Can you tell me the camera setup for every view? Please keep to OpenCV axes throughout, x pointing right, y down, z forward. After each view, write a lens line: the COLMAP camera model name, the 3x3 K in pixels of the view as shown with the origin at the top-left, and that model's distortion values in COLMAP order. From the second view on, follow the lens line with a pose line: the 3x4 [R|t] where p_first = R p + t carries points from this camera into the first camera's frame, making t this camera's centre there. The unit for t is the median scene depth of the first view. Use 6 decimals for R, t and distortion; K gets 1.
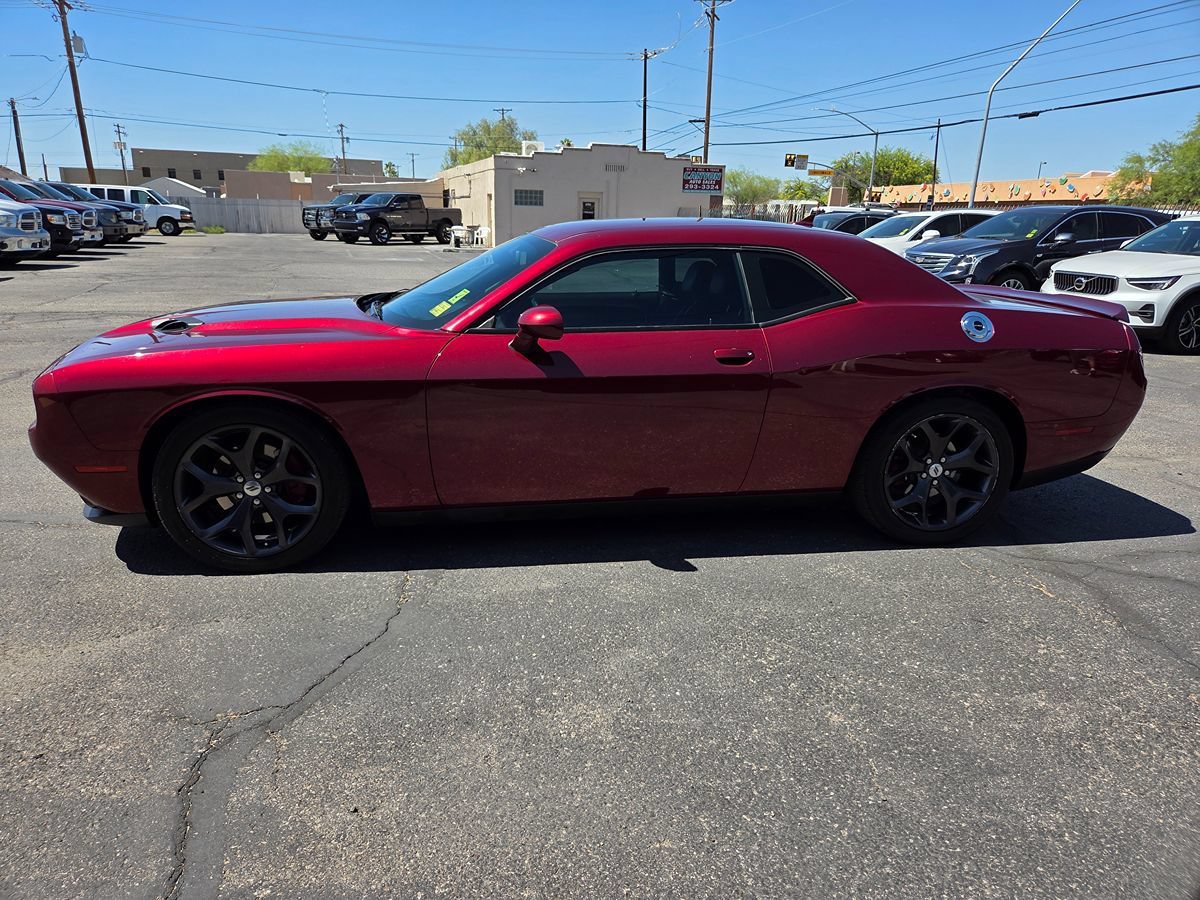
lens RADIAL K [[796.5, 0, 593.5], [0, 796.5, 457.5], [0, 0, 1]] dist [0.058320, -0.053331]
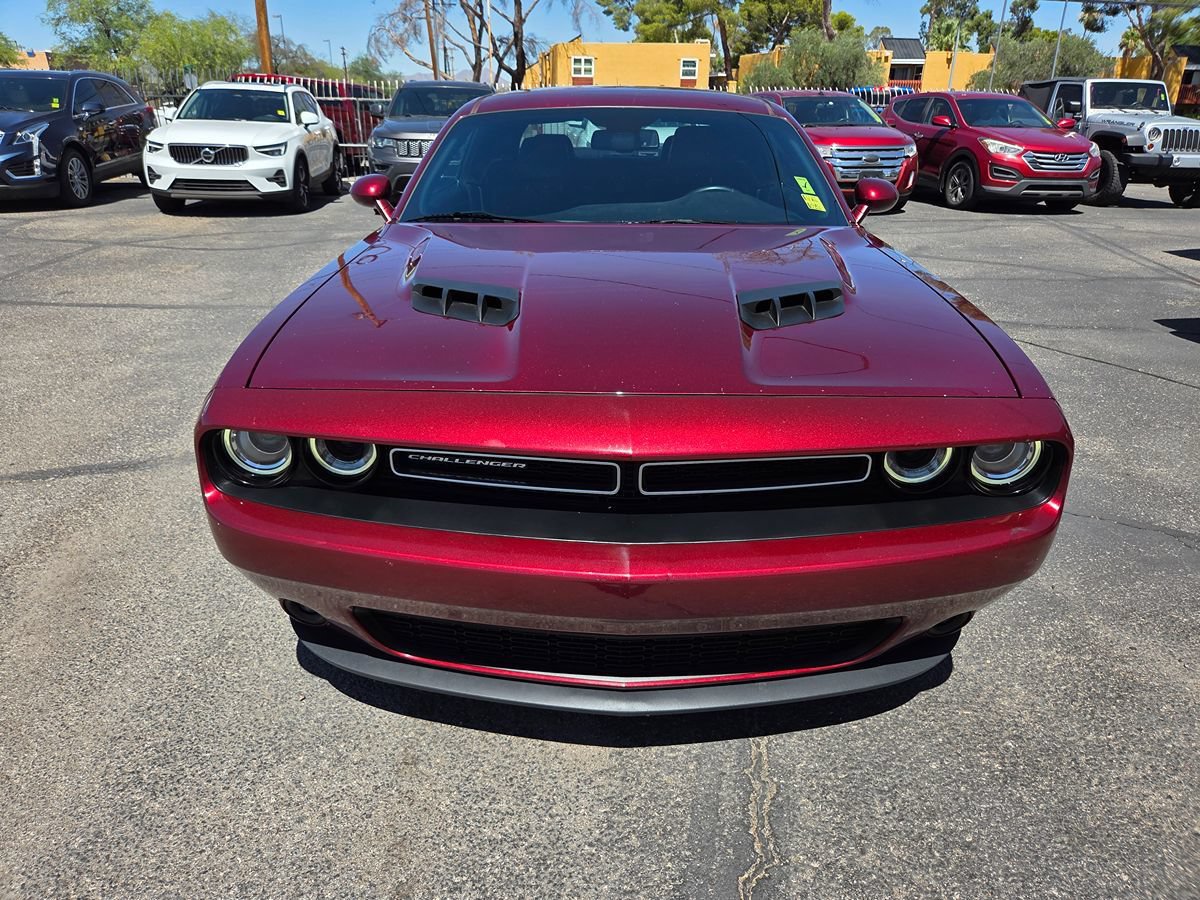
lens RADIAL K [[811.9, 0, 581.3], [0, 811.9, 451.1], [0, 0, 1]] dist [0.058635, -0.051900]
pose [[0.184118, -0.396073, 0.899570, -0.099734], [0.274701, 0.899482, 0.339810, -0.027856], [-0.943737, 0.184548, 0.274413, 0.093355]]
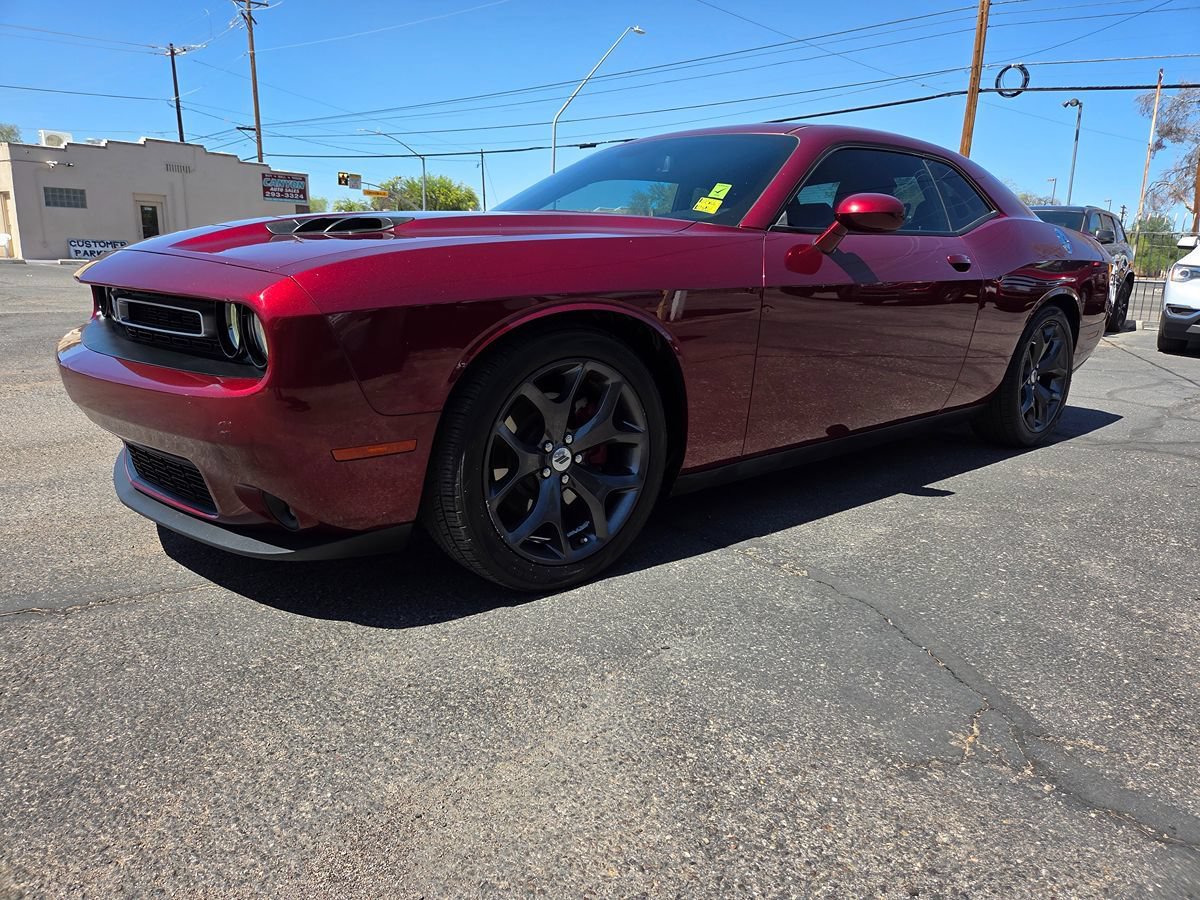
lens RADIAL K [[792.8, 0, 600.0], [0, 792.8, 450.0], [0, 0, 1]] dist [0.061017, -0.051550]
pose [[0.850960, -0.122054, 0.510852, -0.063465], [0.140334, 0.990100, 0.002793, 0.002889], [-0.506136, 0.069313, 0.859664, 0.036106]]
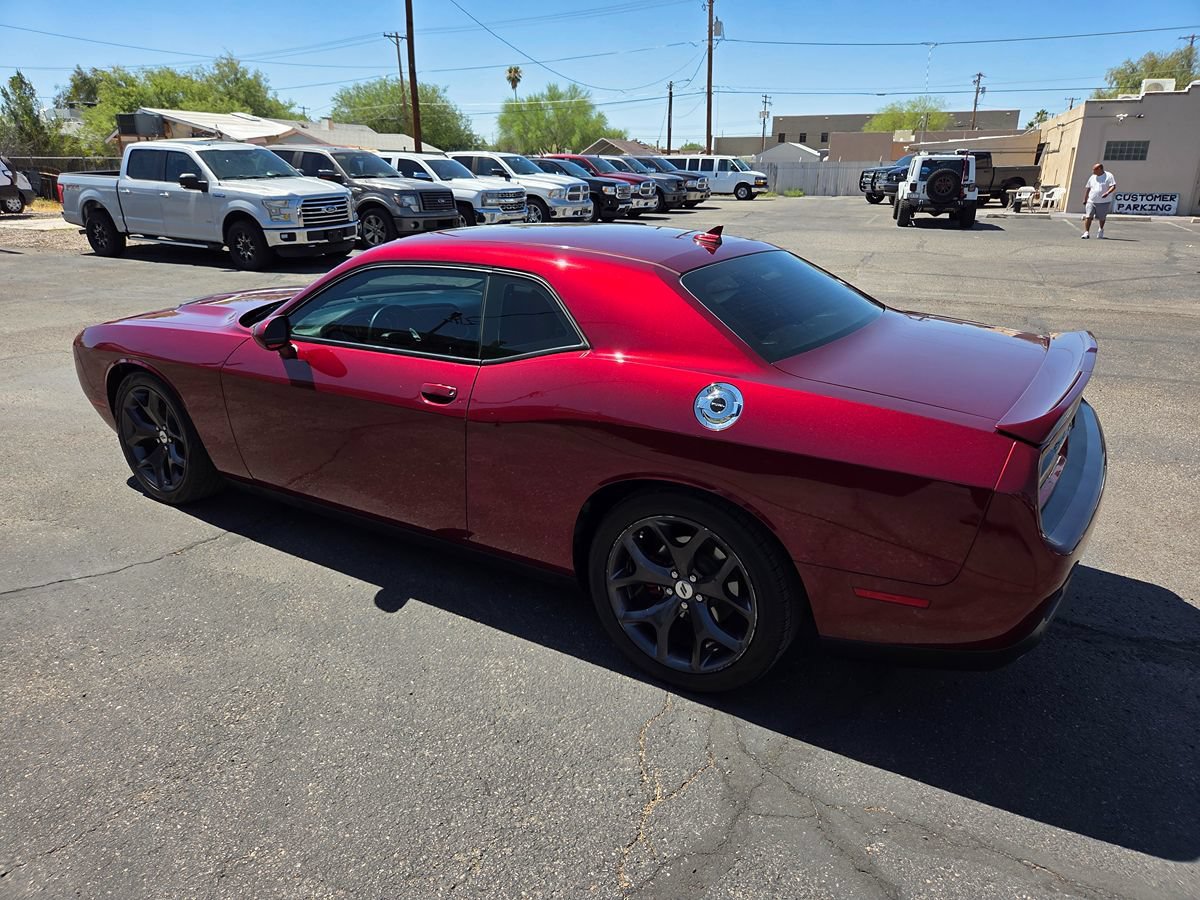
lens RADIAL K [[791.0, 0, 591.6], [0, 791.0, 452.0], [0, 0, 1]] dist [0.056834, -0.045307]
pose [[0.752235, 0.203221, -0.626773, 0.078077], [-0.176139, 0.978651, 0.105914, -0.016683], [0.634915, 0.030727, 0.771970, 0.037887]]
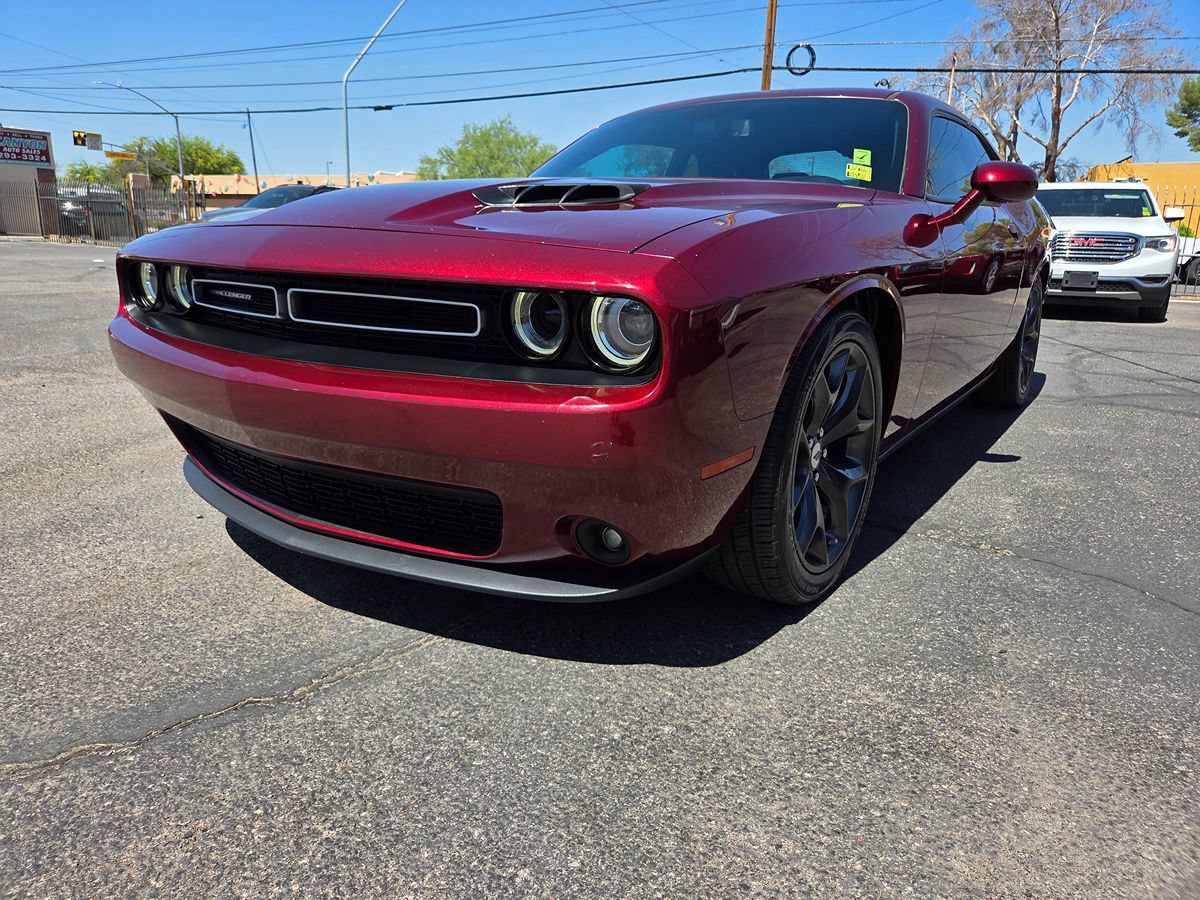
lens RADIAL K [[798.5, 0, 585.4], [0, 798.5, 452.4], [0, 0, 1]] dist [0.055027, -0.047885]
pose [[0.698809, -0.194798, 0.688273, -0.083039], [0.196460, 0.977470, 0.077181, -0.003825], [-0.687801, 0.081283, 0.721334, 0.059315]]
